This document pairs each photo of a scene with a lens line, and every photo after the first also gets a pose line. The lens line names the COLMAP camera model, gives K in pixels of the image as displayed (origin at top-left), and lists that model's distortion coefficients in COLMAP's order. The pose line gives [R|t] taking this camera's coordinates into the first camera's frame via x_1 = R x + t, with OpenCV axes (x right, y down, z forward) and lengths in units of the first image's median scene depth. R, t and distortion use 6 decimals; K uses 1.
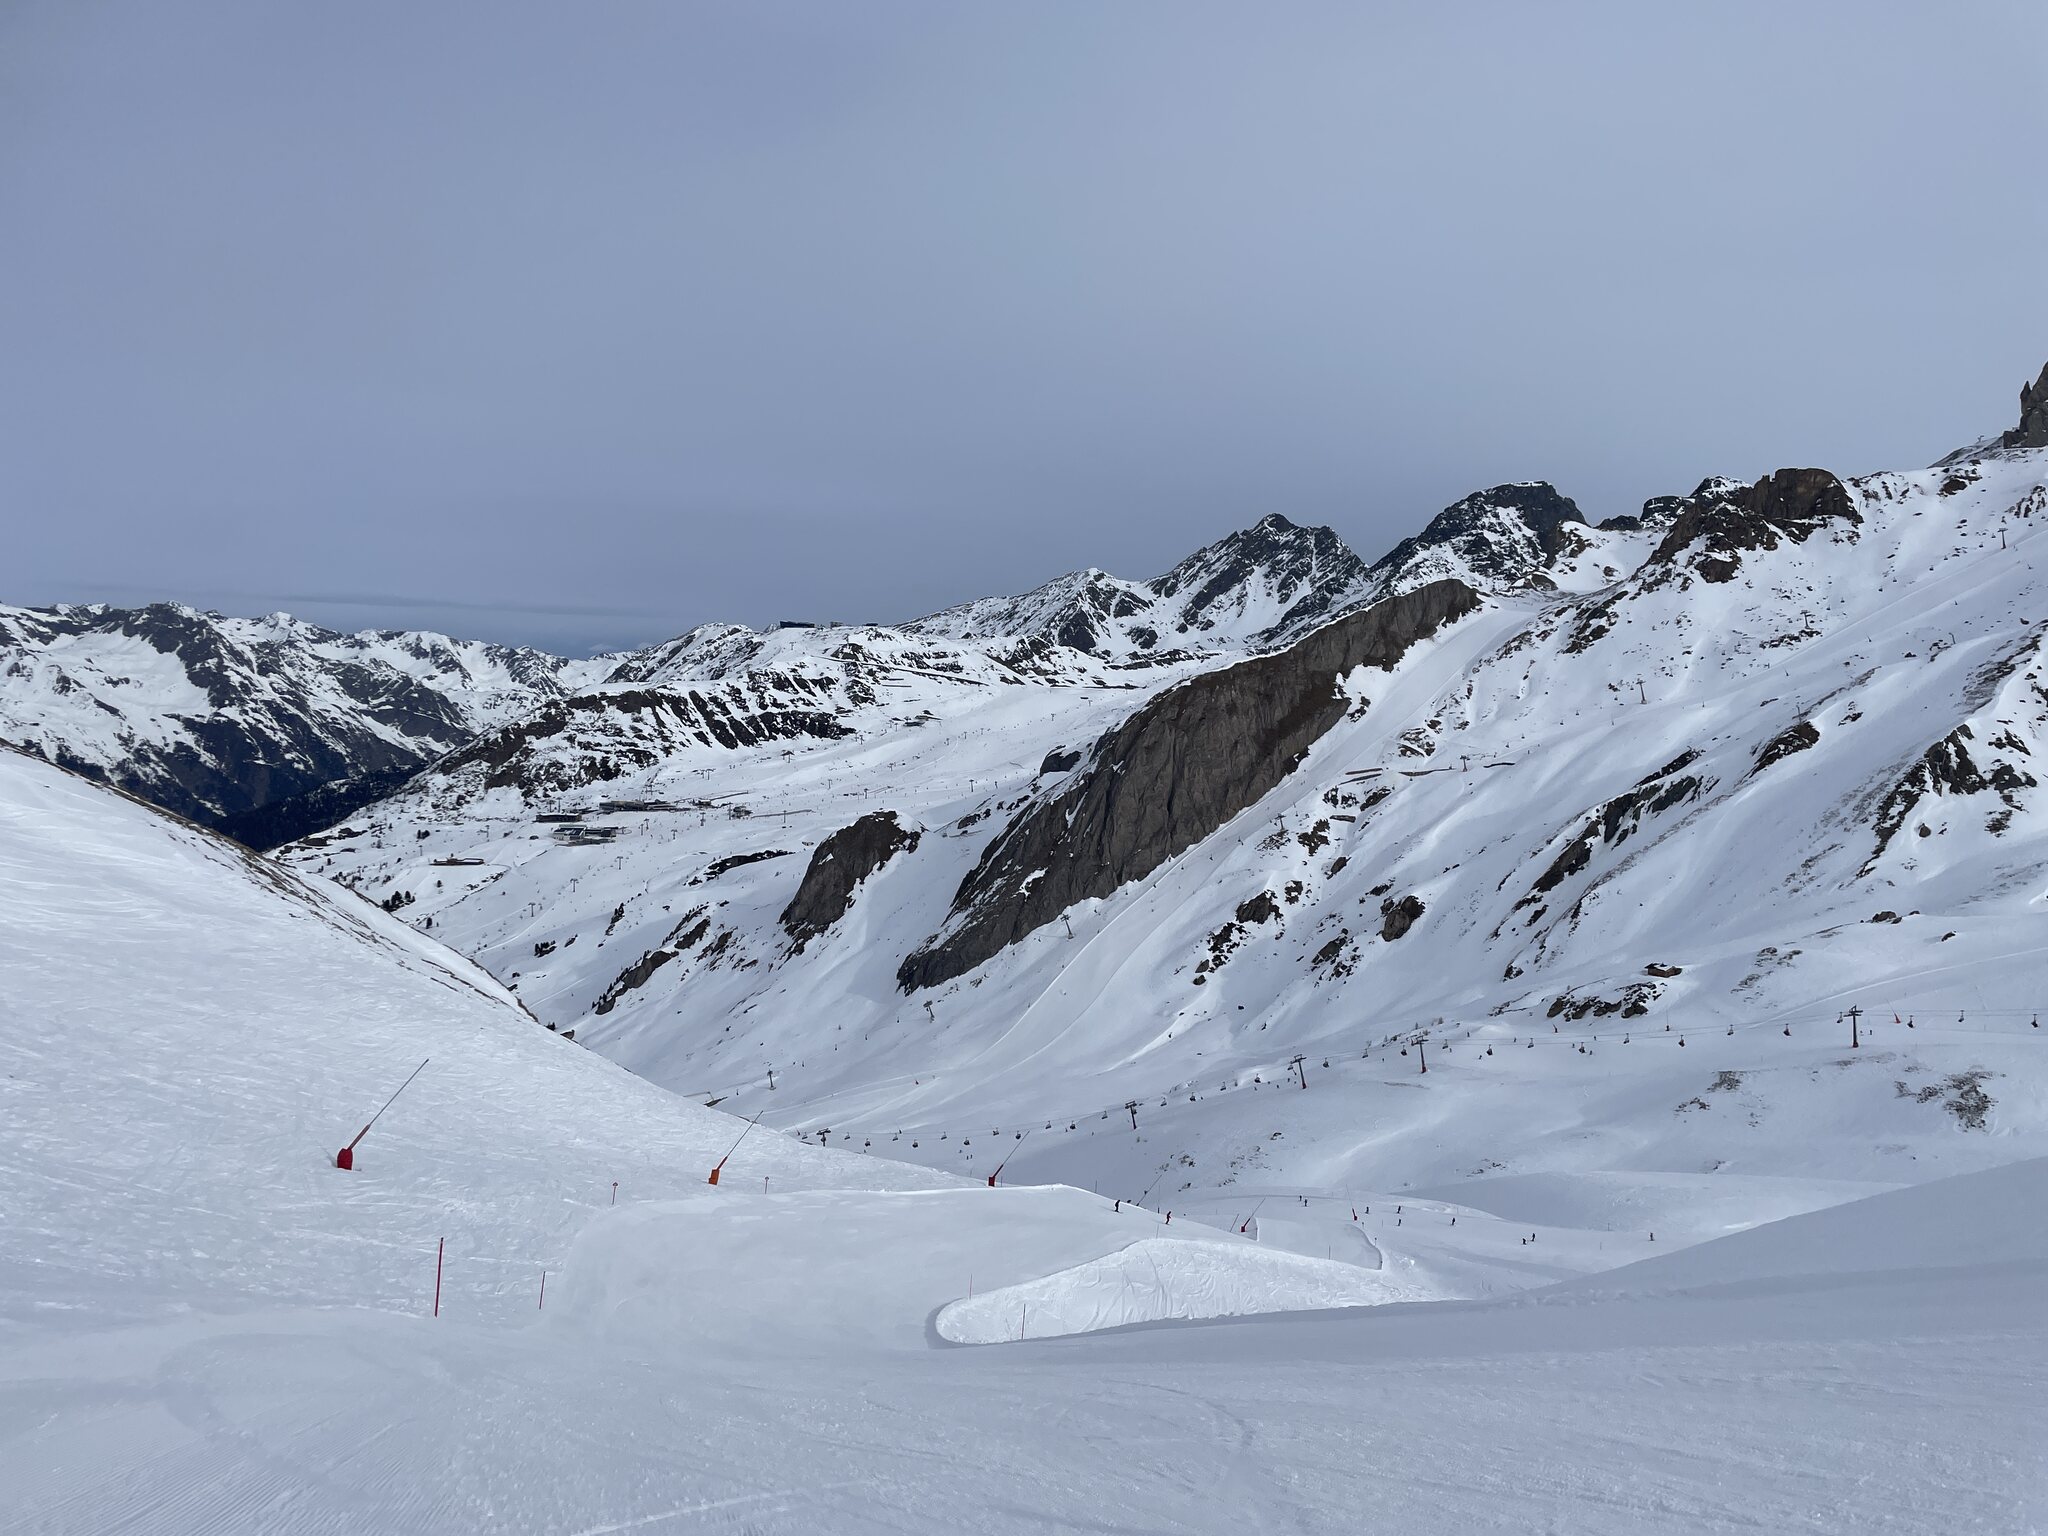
lens RADIAL K [[1535.3, 0, 1019.5], [0, 1535.3, 764.4], [0, 0, 1]] dist [0.014595, -0.007494]
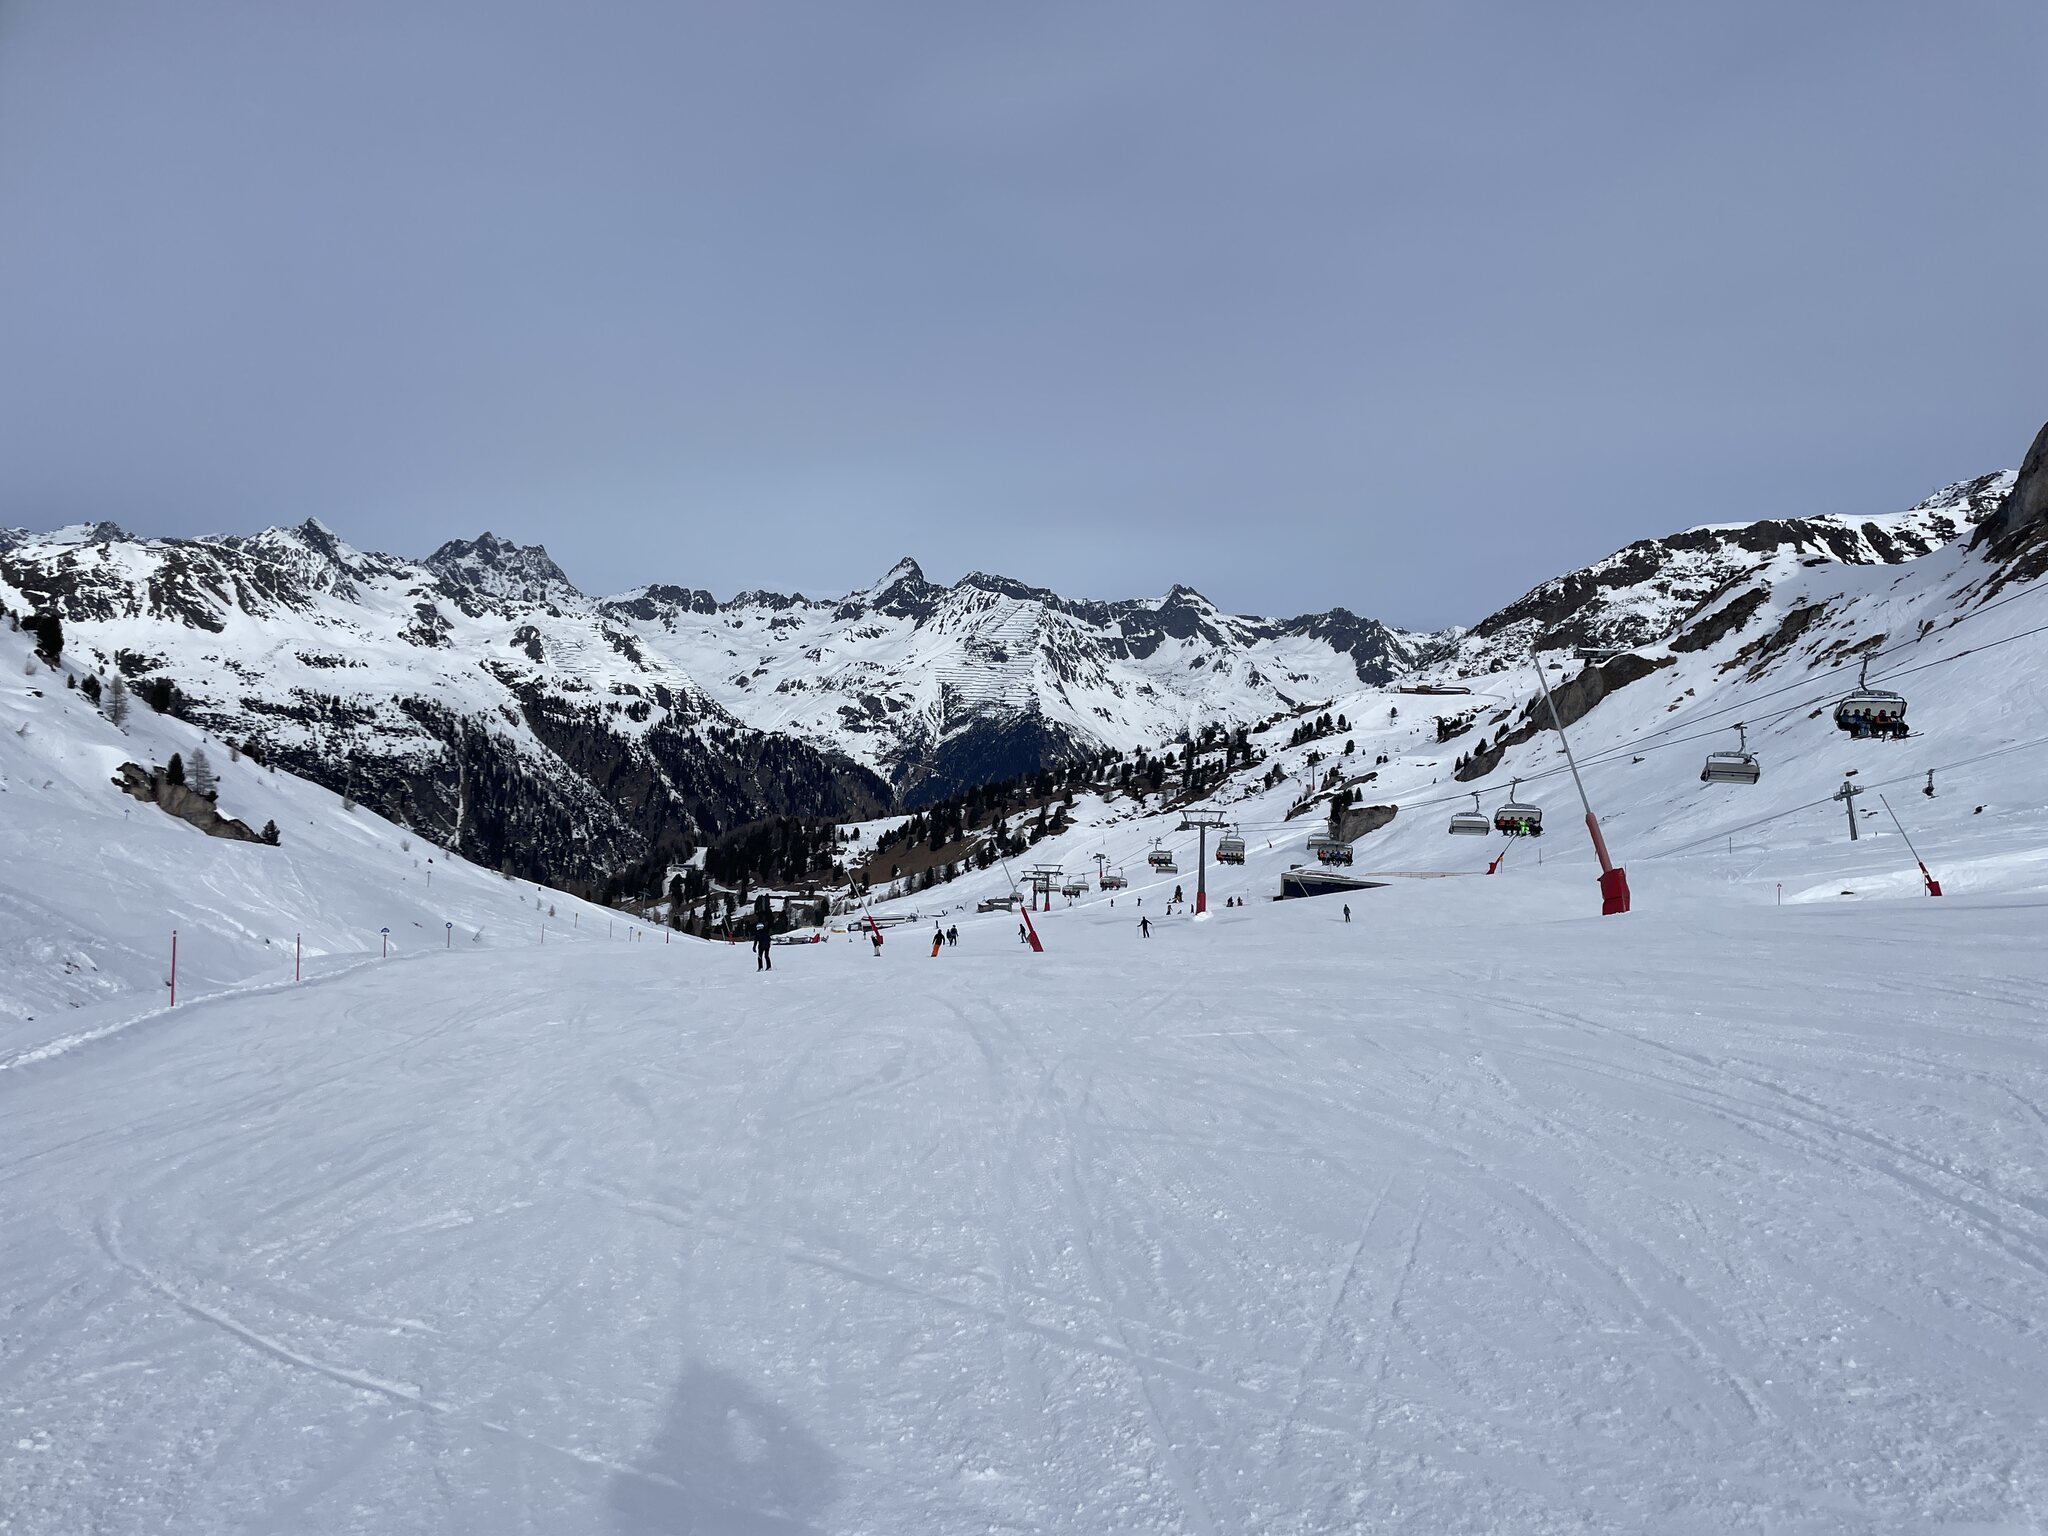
lens RADIAL K [[1535.3, 0, 1016.4], [0, 1535.3, 777.1], [0, 0, 1]] dist [0.014595, -0.007494]
pose [[0.739968, 0.045708, -0.671087, -0.038265], [-0.057862, 0.998316, 0.004195, 0.079932], [0.670148, 0.035726, 0.741367, 0.289294]]
